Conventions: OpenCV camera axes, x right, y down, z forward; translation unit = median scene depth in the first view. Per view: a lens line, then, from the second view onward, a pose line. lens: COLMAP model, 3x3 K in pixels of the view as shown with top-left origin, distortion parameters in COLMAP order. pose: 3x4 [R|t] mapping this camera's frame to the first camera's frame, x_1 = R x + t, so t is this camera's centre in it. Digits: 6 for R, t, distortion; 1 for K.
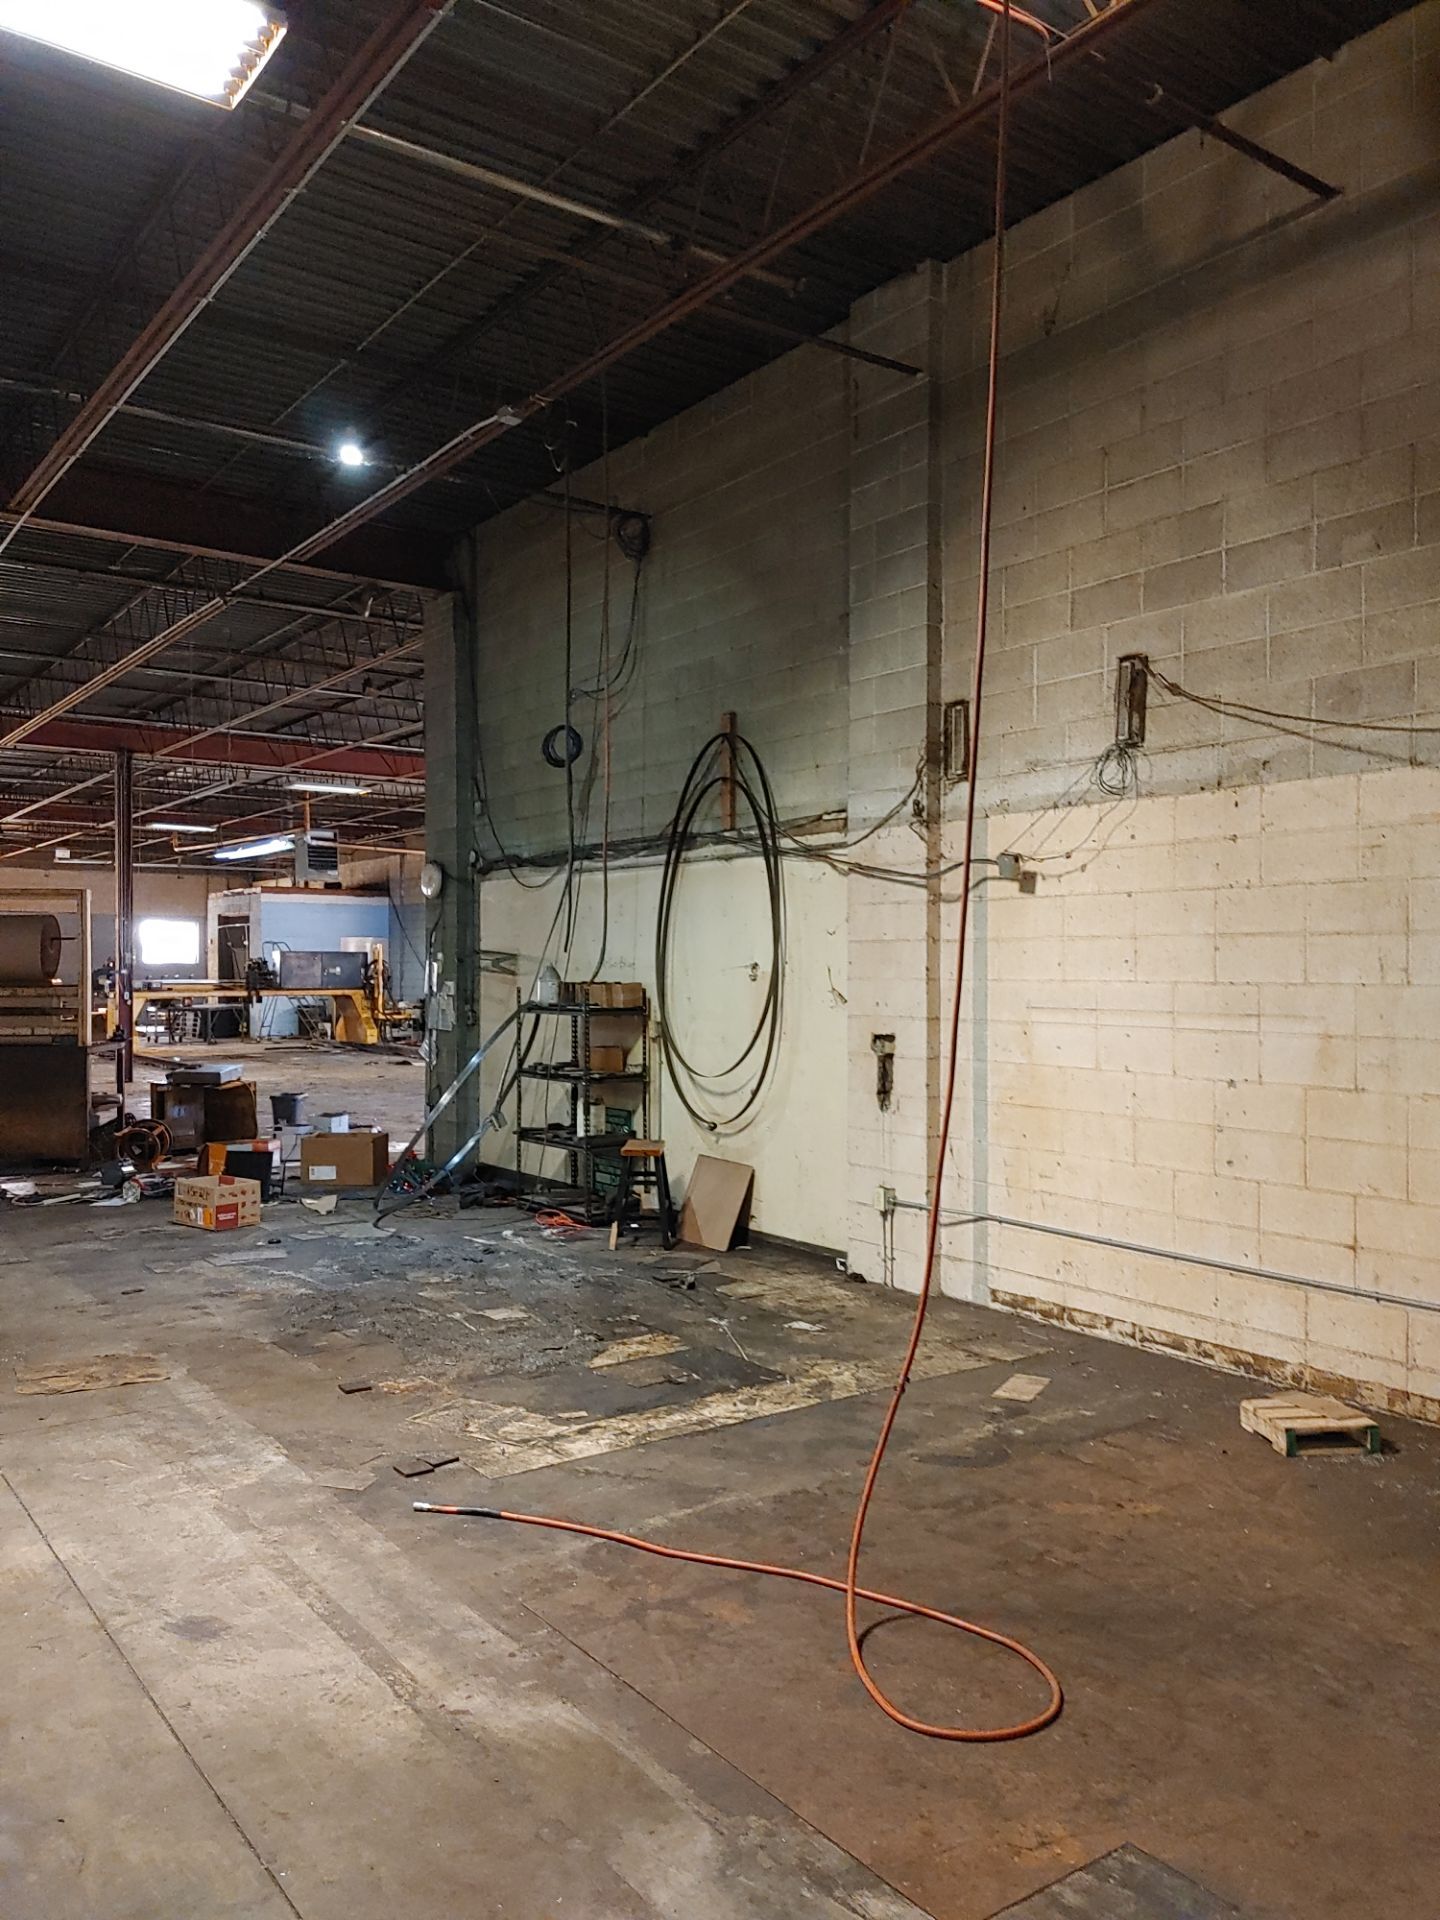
lens RADIAL K [[1435.8, 0, 717.1], [0, 1435.8, 960.7], [0, 0, 1]] dist [0.061945, -0.061195]
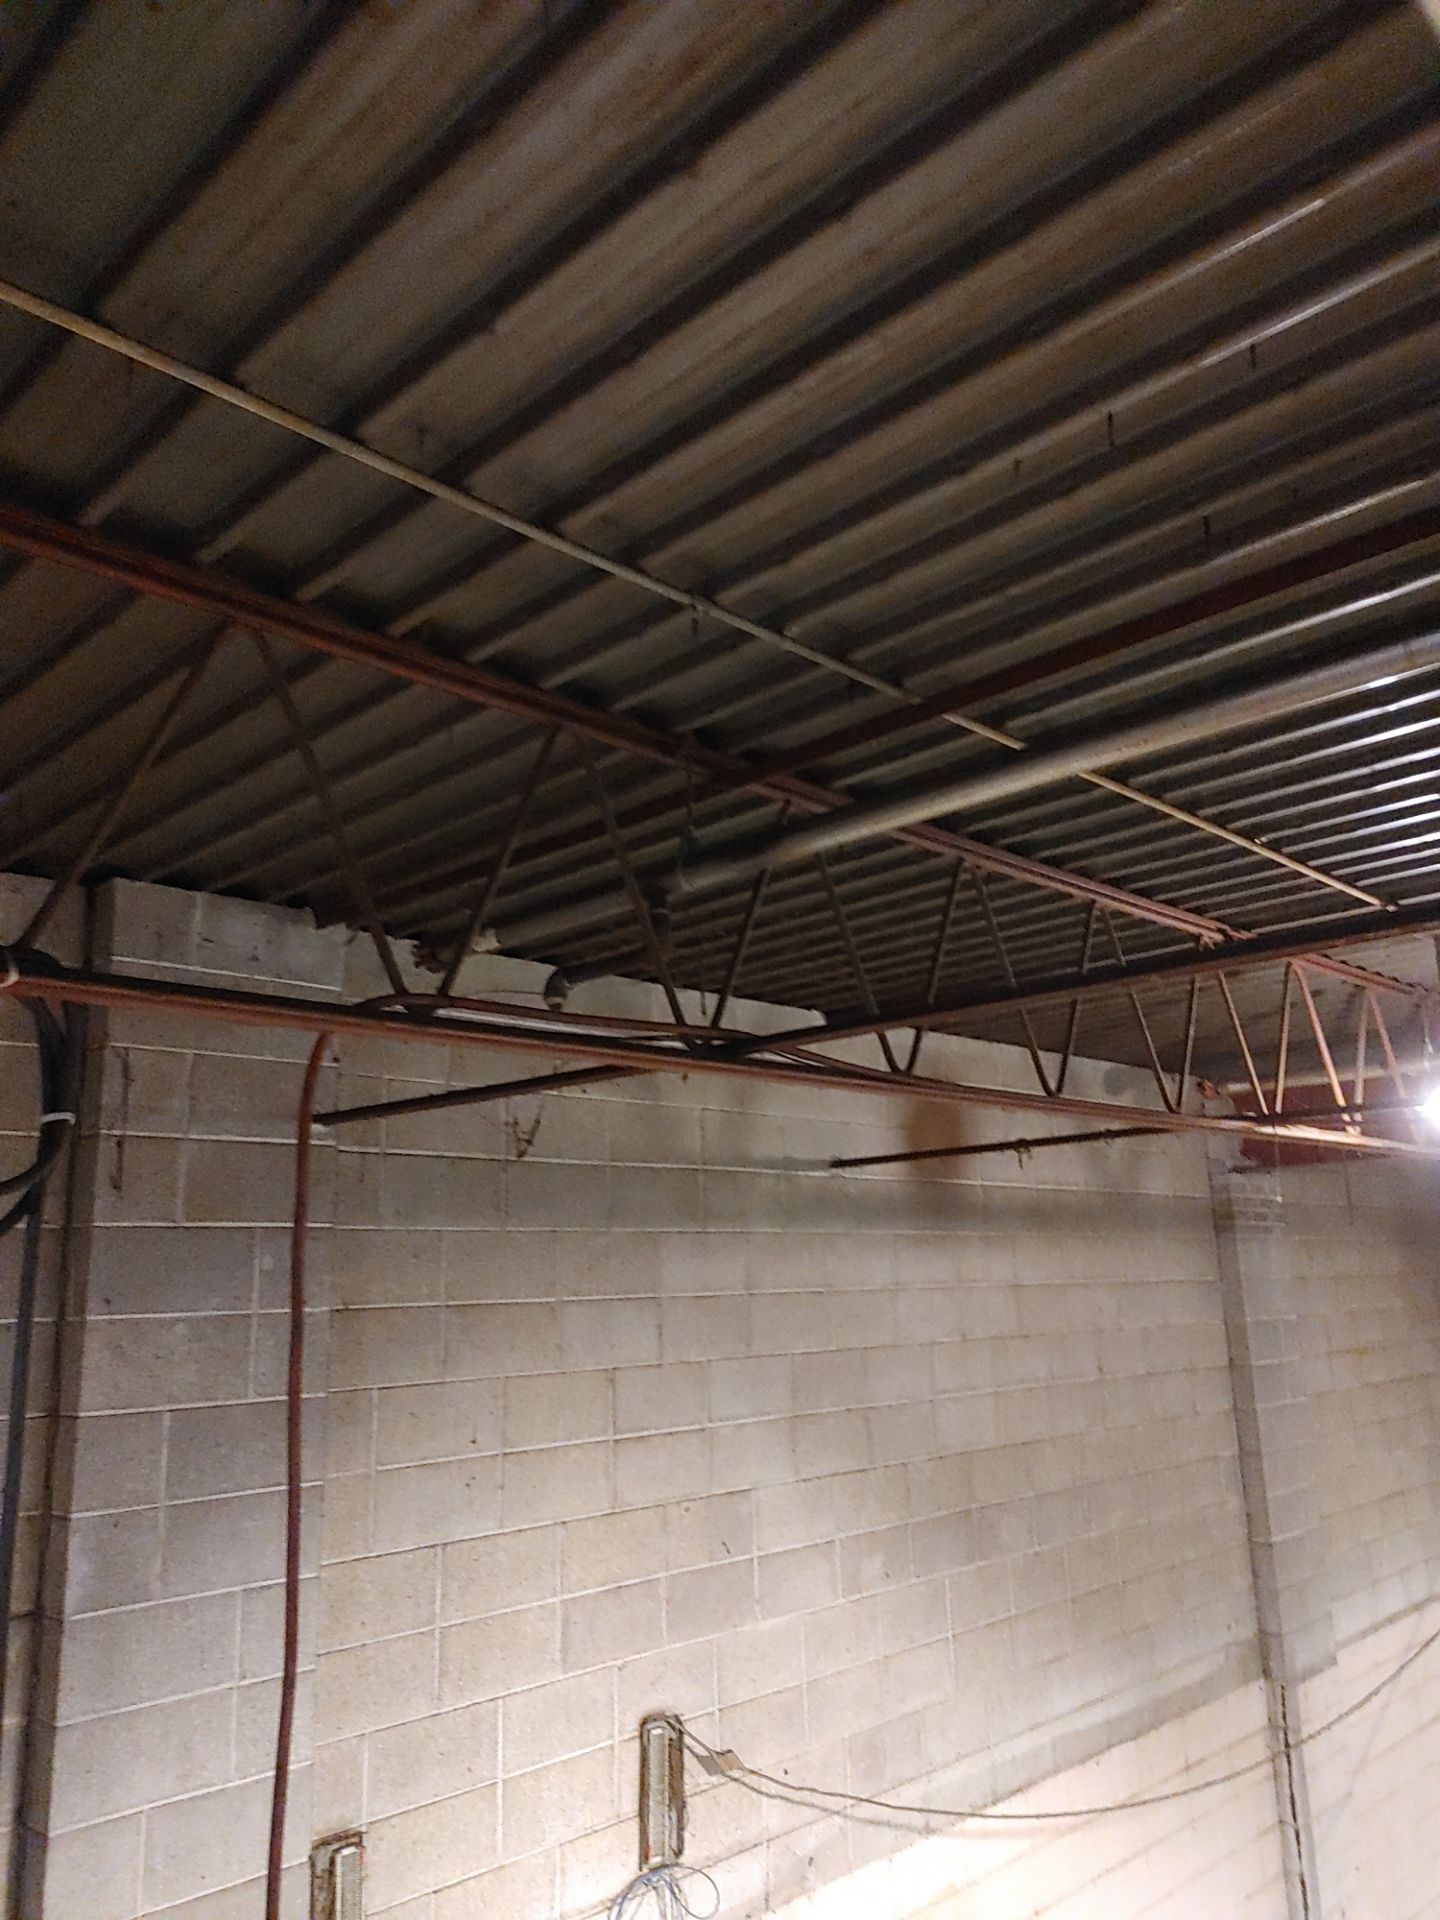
lens RADIAL K [[1435.8, 0, 719.7], [0, 1435.8, 966.1], [0, 0, 1]] dist [0.061945, -0.061195]
pose [[-0.166471, 0.213847, 0.962578, -0.437207], [0.017876, 0.976694, -0.213892, -0.411327], [-0.985884, -0.018399, -0.166414, 1.114123]]
